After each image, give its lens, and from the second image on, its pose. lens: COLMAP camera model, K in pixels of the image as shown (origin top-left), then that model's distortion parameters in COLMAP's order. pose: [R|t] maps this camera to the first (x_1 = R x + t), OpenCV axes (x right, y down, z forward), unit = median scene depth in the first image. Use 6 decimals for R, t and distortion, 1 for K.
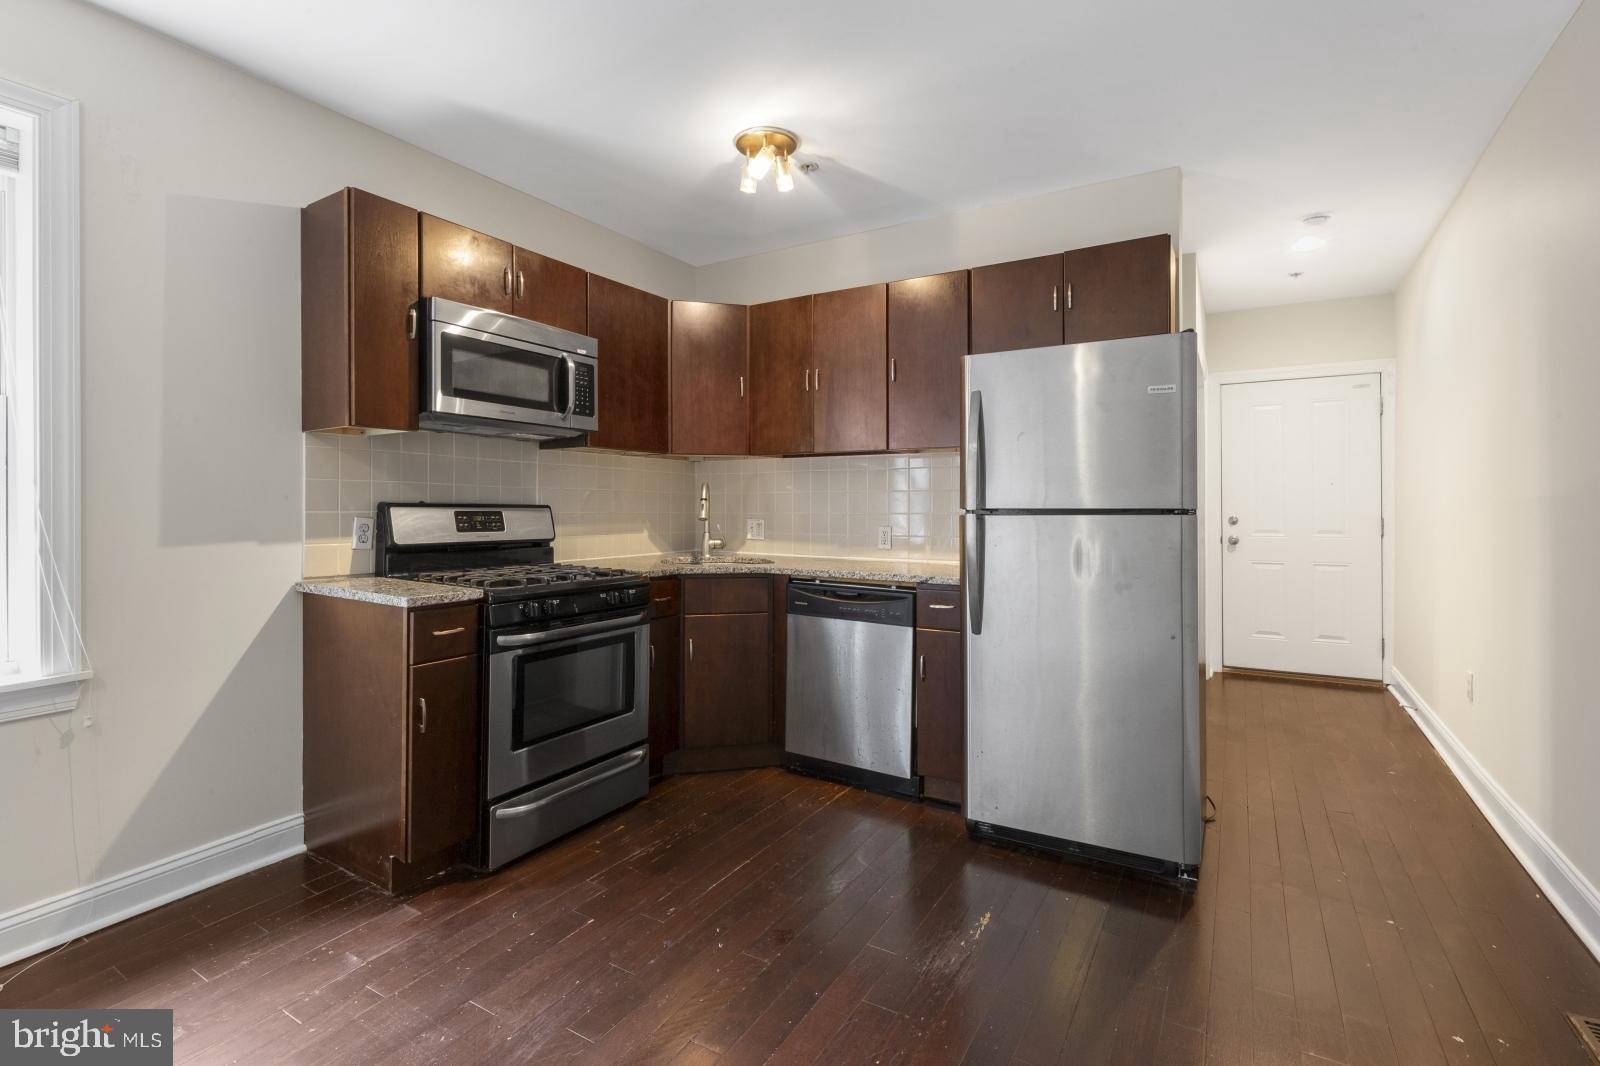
lens RADIAL K [[732.4, 0, 820.1], [0, 732.4, 501.6], [0, 0, 1]] dist [-0.000156, -0.000029]
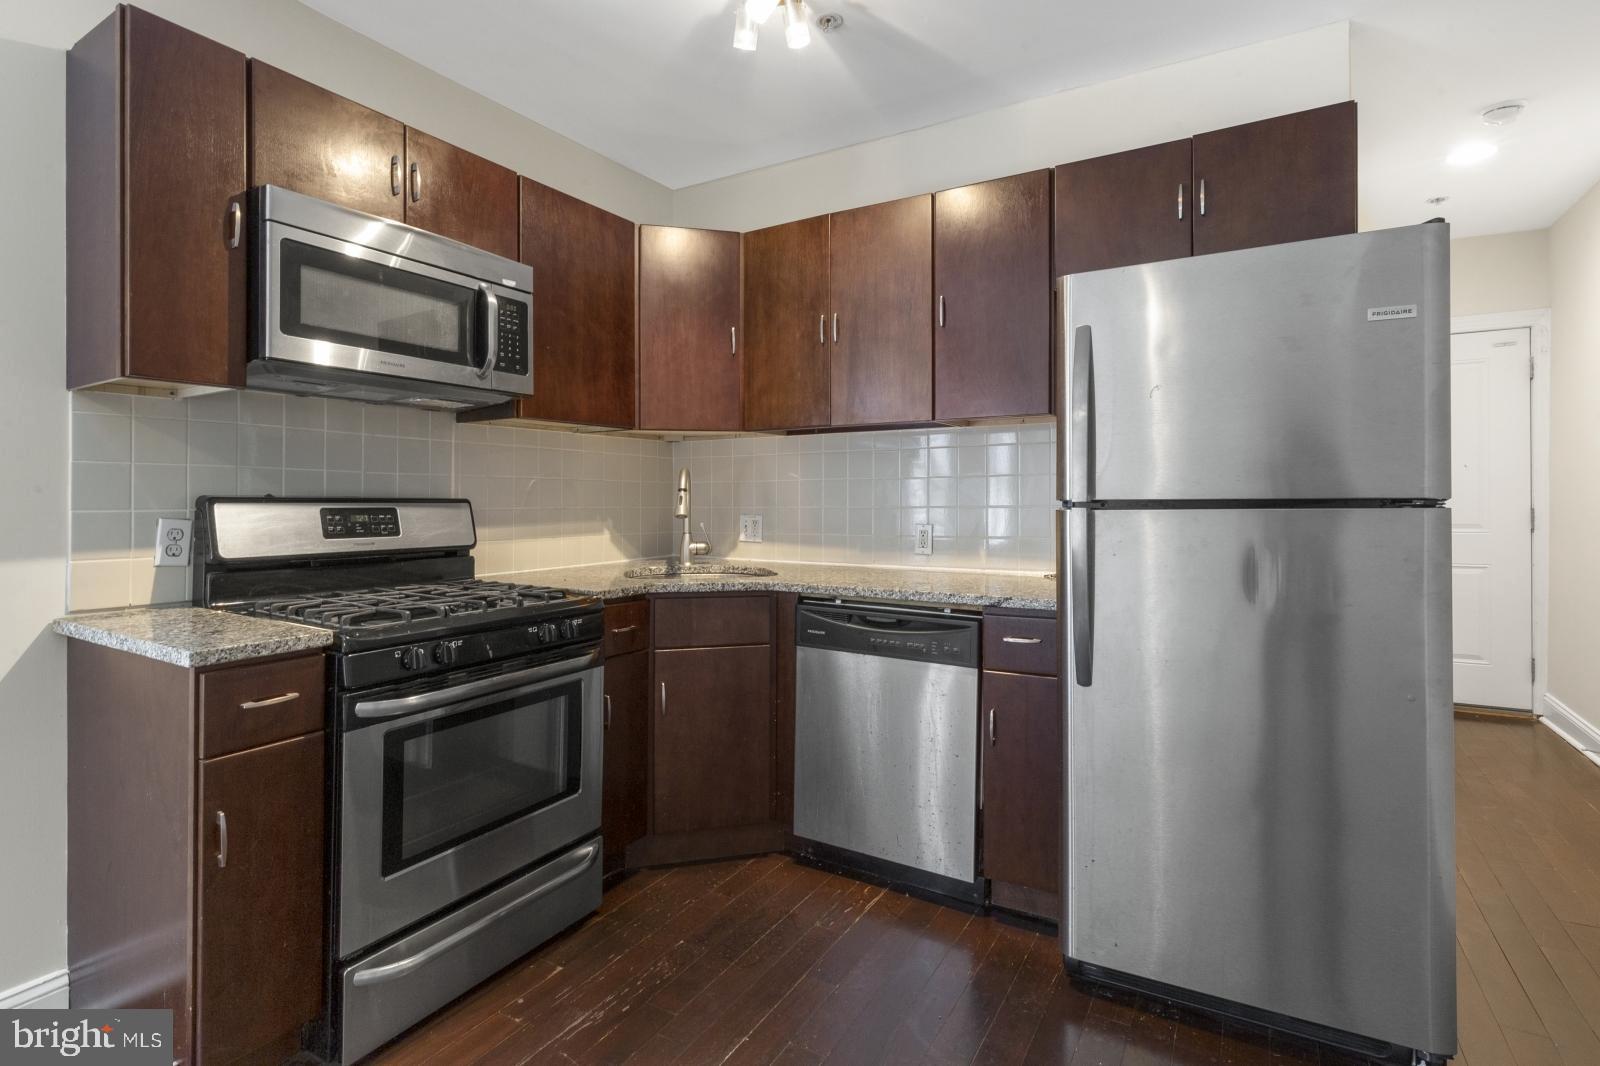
lens RADIAL K [[791.0, 0, 841.0], [0, 791.0, 459.0], [0, 0, 1]] dist [-0.001117, 0.000044]
pose [[0.999403, -0.004623, 0.034250, -0.029493], [0.006075, 0.999082, -0.042404, 0.000979], [-0.034022, 0.042586, 0.998513, 0.224919]]
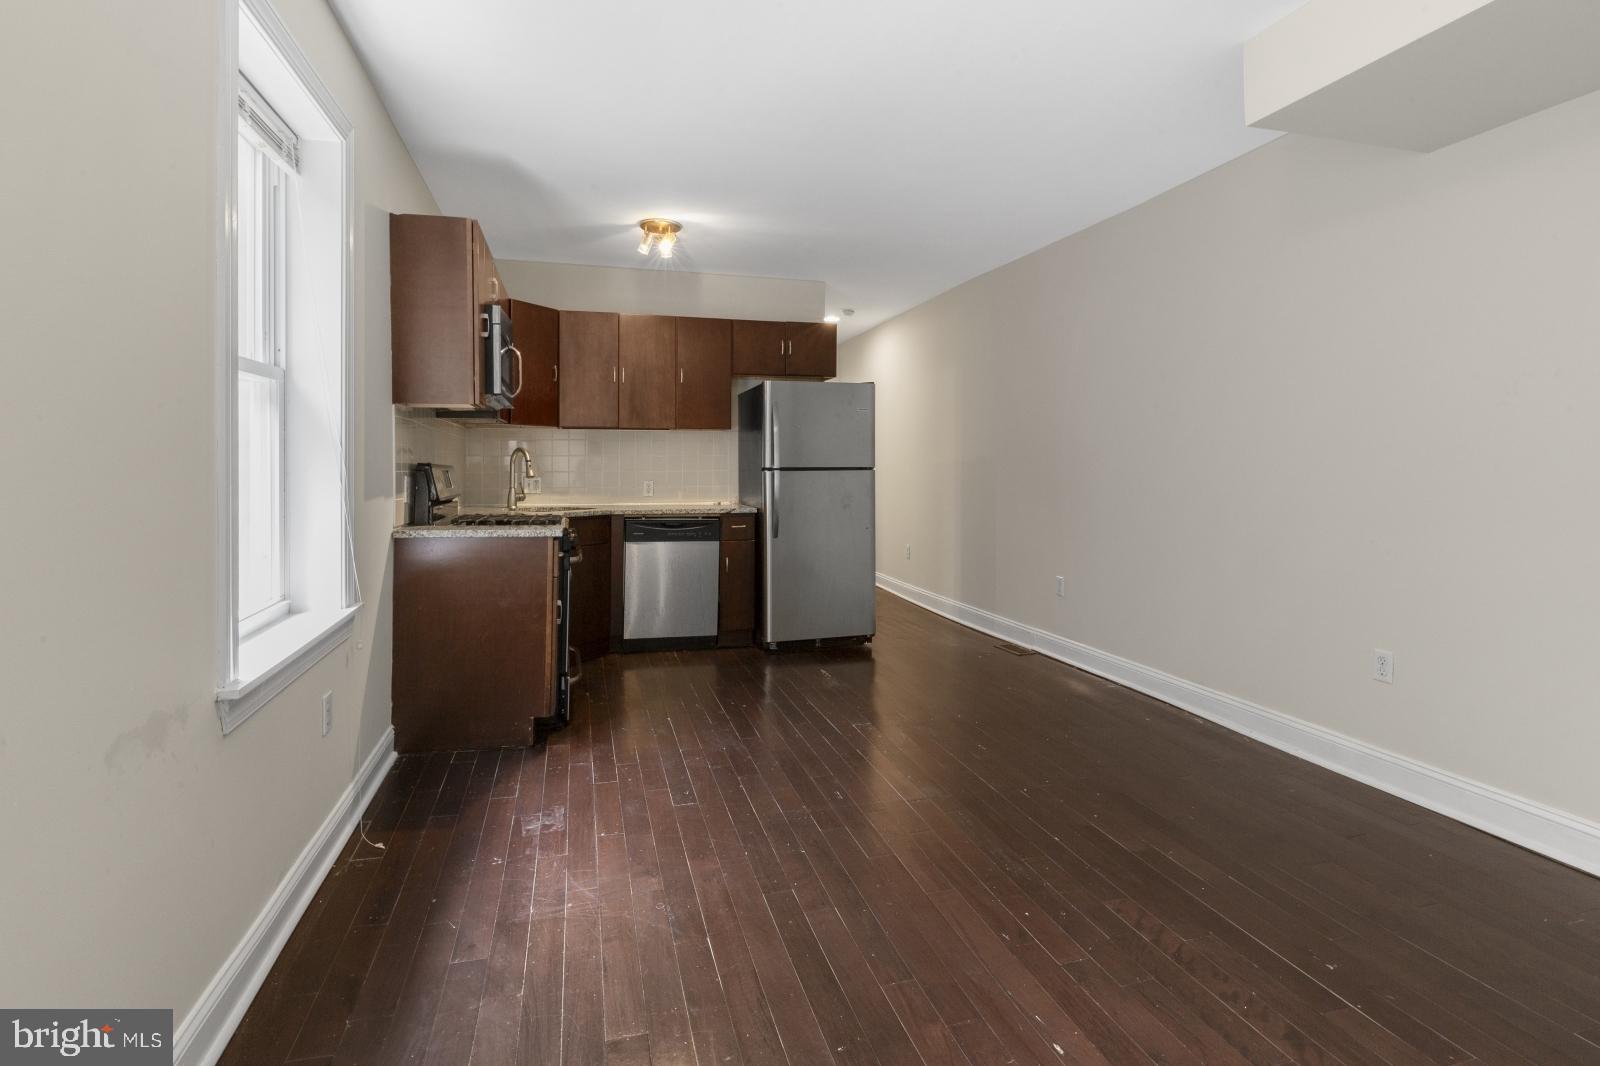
lens RADIAL K [[752.7, 0, 796.1], [0, 752.7, 458.9], [0, 0, 1]] dist [-0.000135, -0.000041]
pose [[0.689565, 0.003145, 0.724217, -0.936652], [-0.002259, 0.999995, -0.002191, -0.006282], [-0.724220, -0.000126, 0.689569, -0.260715]]
